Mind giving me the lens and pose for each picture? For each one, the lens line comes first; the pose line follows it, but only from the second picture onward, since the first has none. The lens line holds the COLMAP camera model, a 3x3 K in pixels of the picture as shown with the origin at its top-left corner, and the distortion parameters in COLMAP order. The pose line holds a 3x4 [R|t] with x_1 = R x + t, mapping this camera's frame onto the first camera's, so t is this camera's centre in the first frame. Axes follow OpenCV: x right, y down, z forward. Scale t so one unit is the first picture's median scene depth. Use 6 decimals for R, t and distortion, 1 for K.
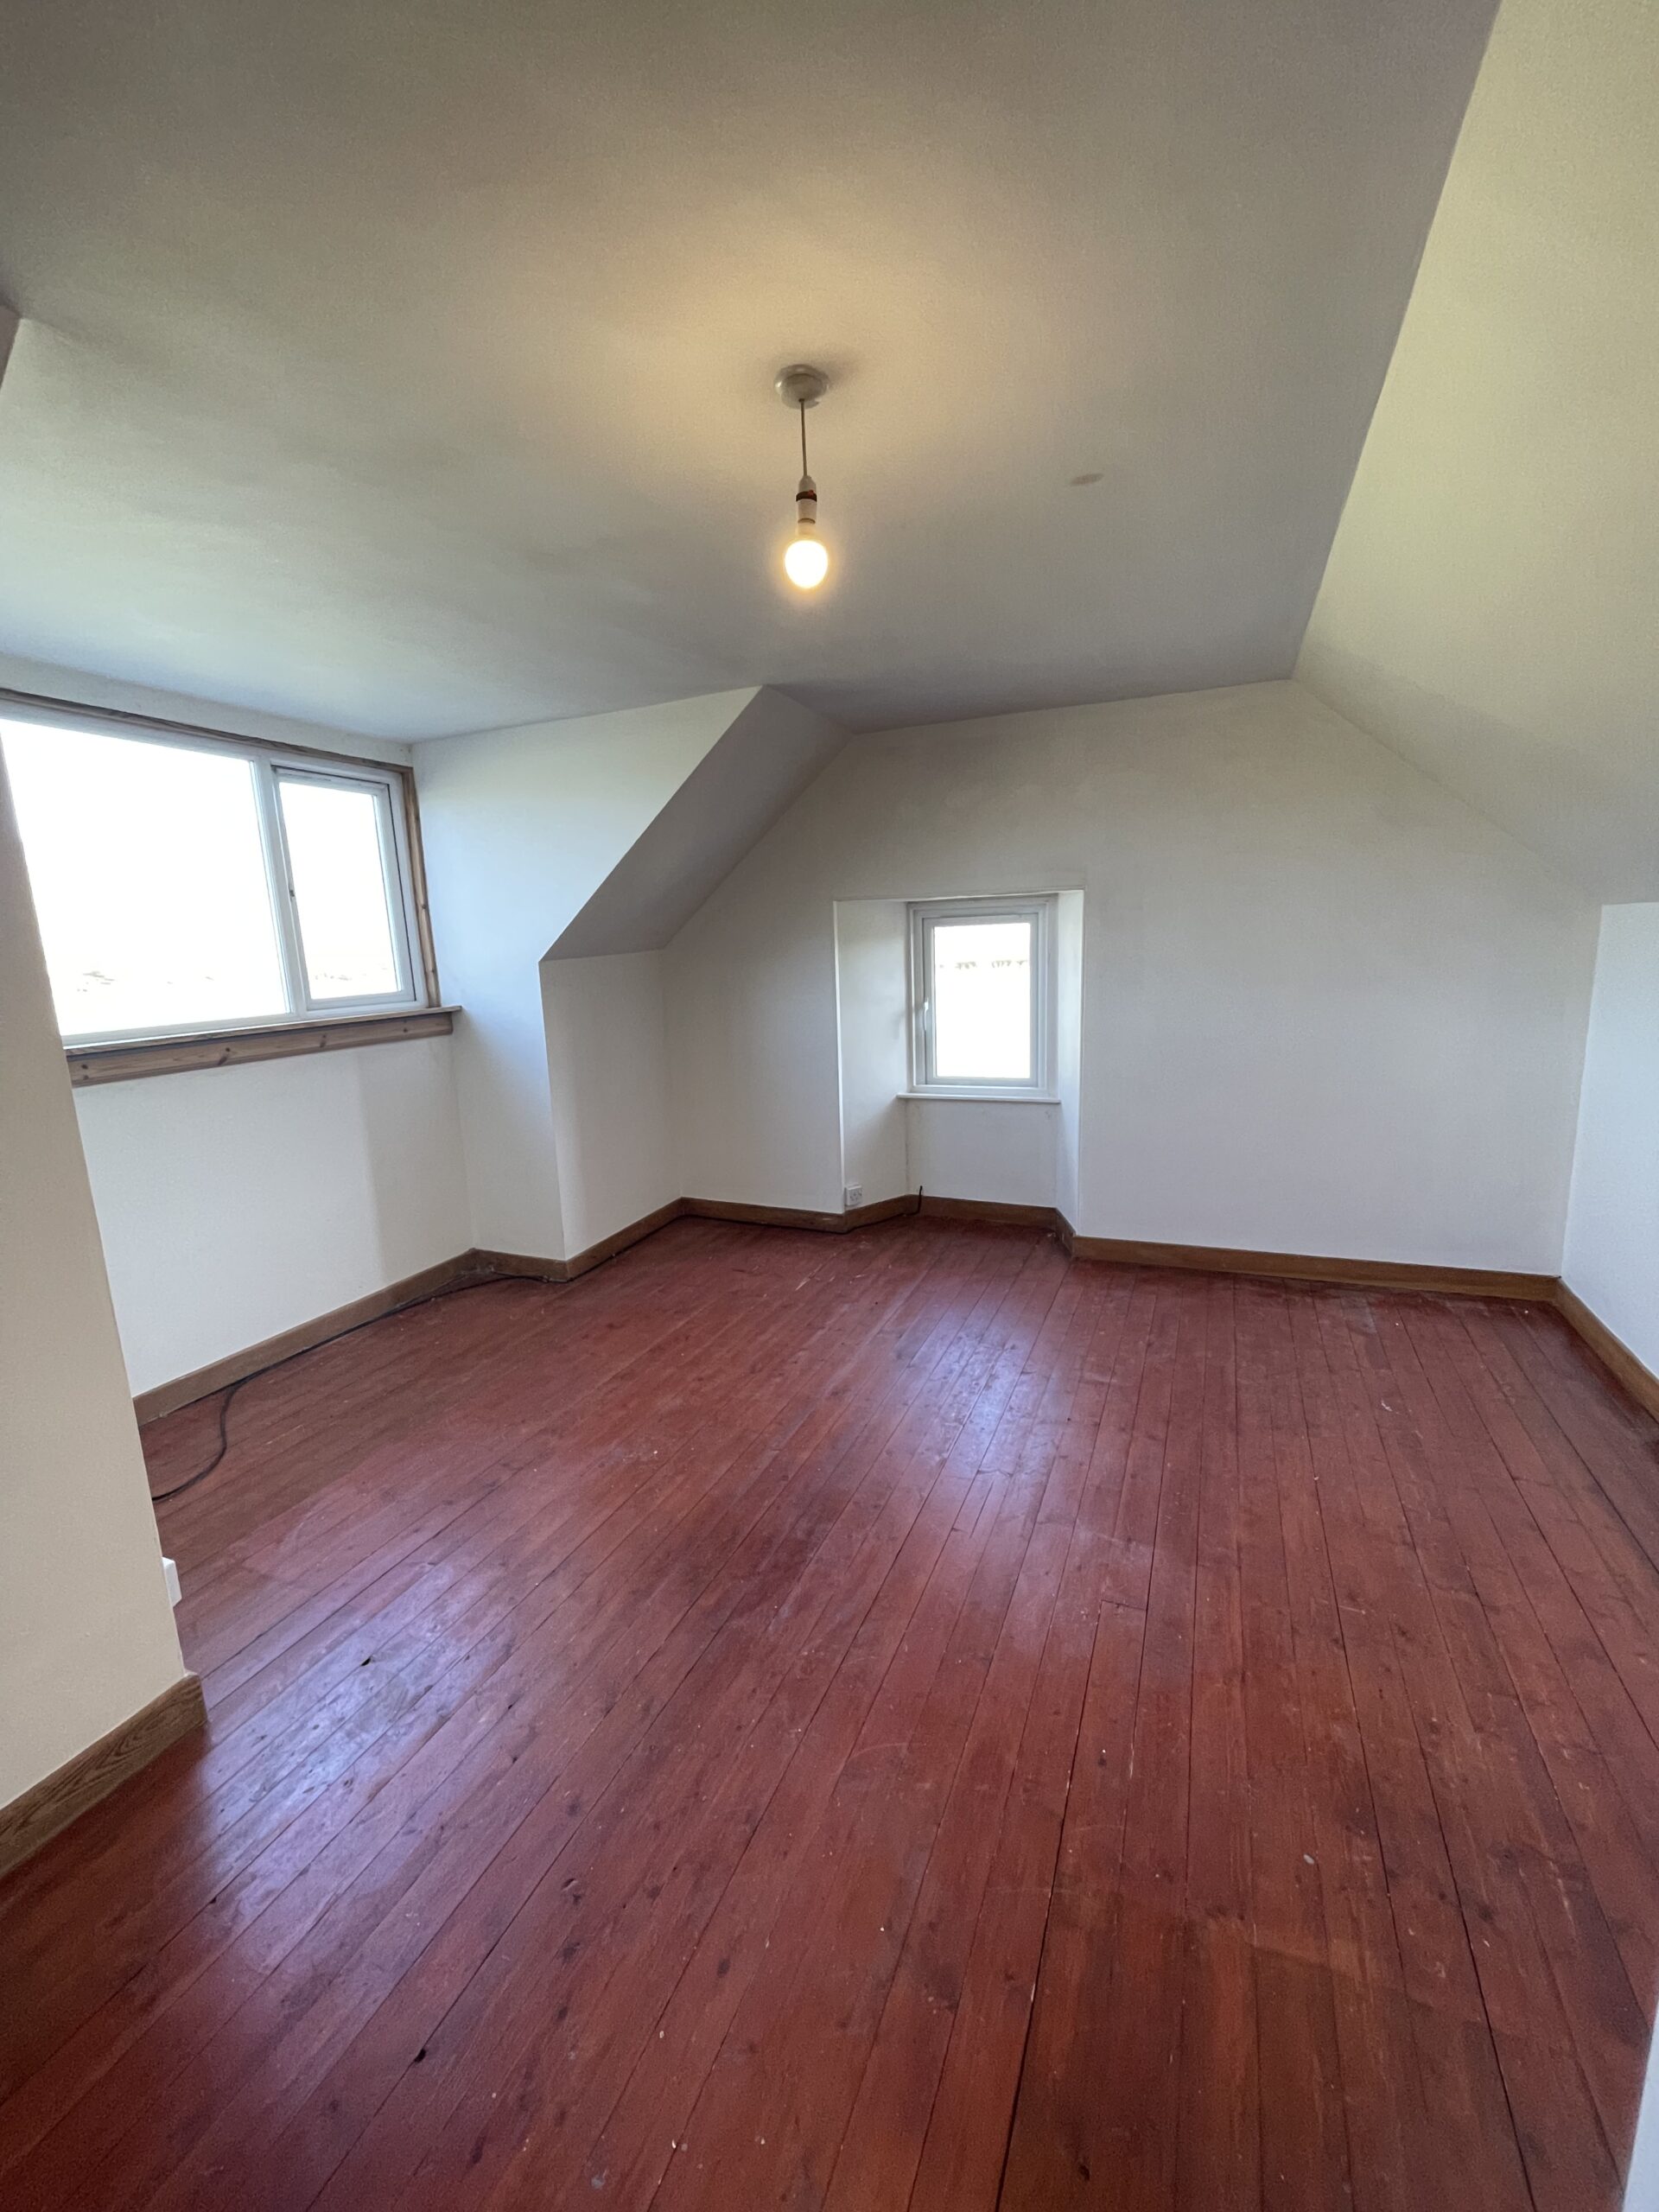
lens RADIAL K [[889.1, 0, 823.3], [0, 889.1, 1104.5], [0, 0, 1]] dist [-0.000851, 0.000123]
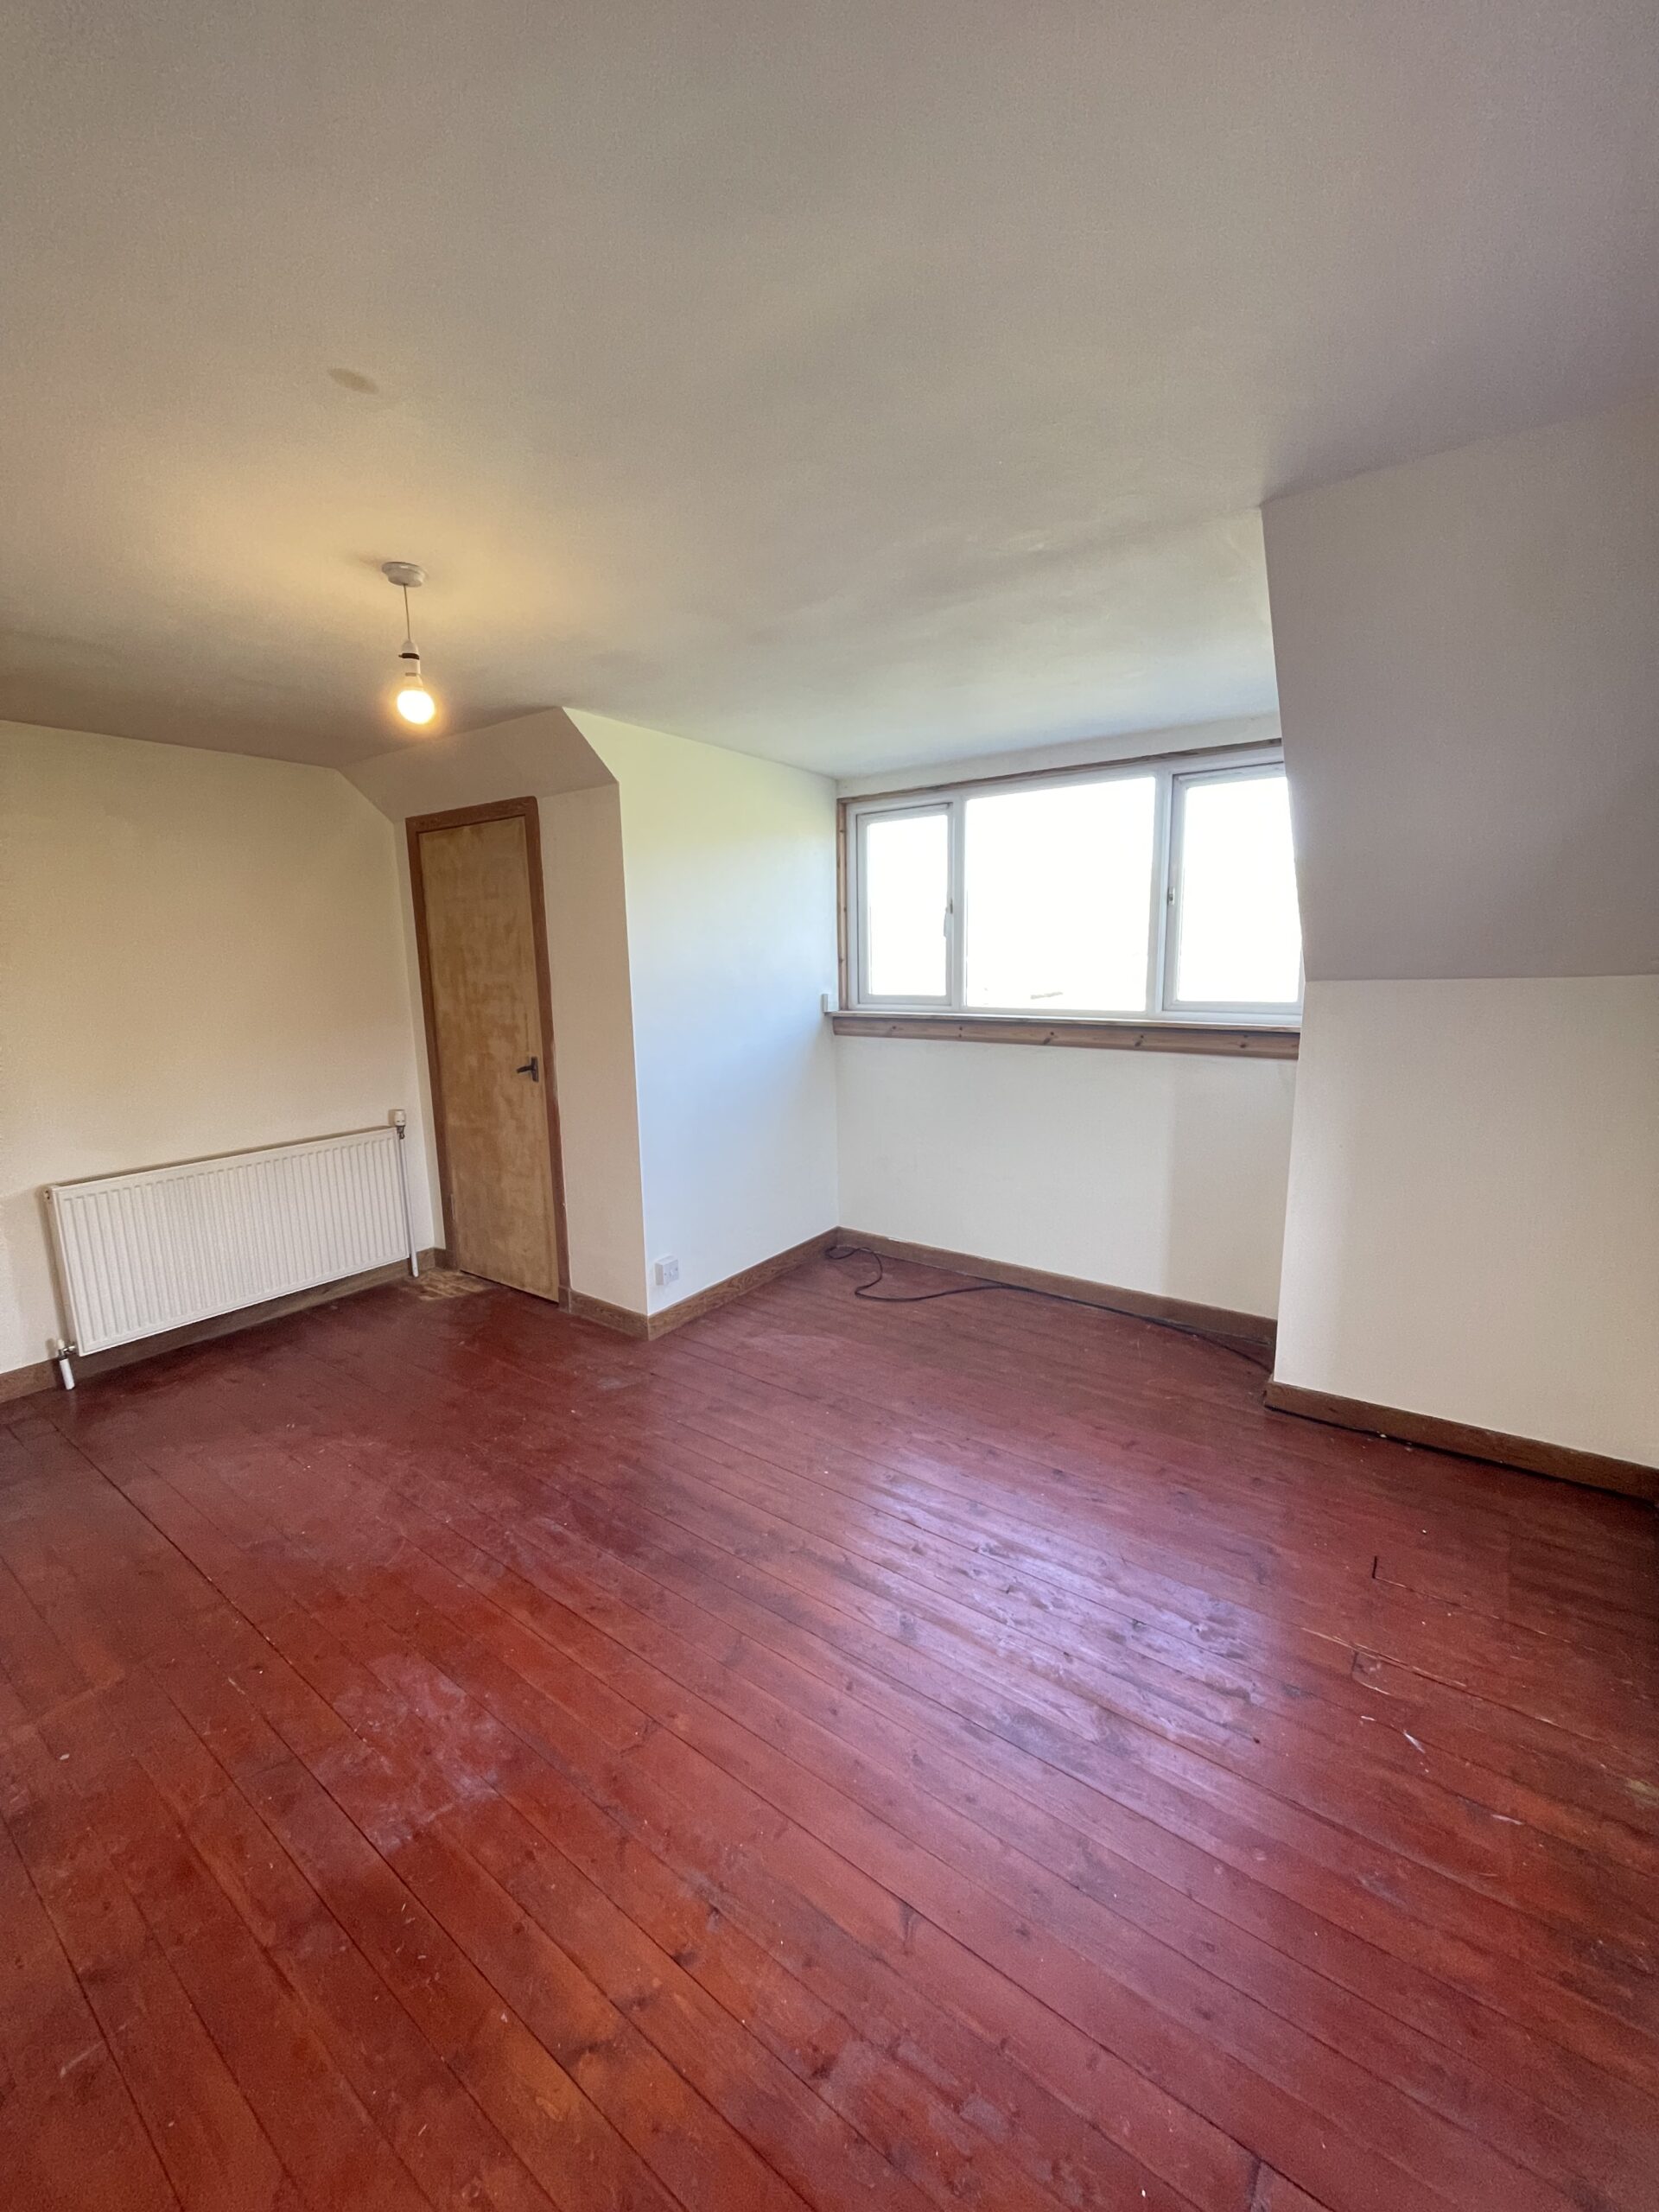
lens RADIAL K [[889.1, 0, 823.3], [0, 889.1, 1104.5], [0, 0, 1]] dist [-0.000851, 0.000123]
pose [[-0.222983, 0.212368, -0.951409, 0.566502], [-0.153825, 0.956088, 0.249465, -0.216522], [0.962609, 0.201977, -0.180524, 0.900243]]
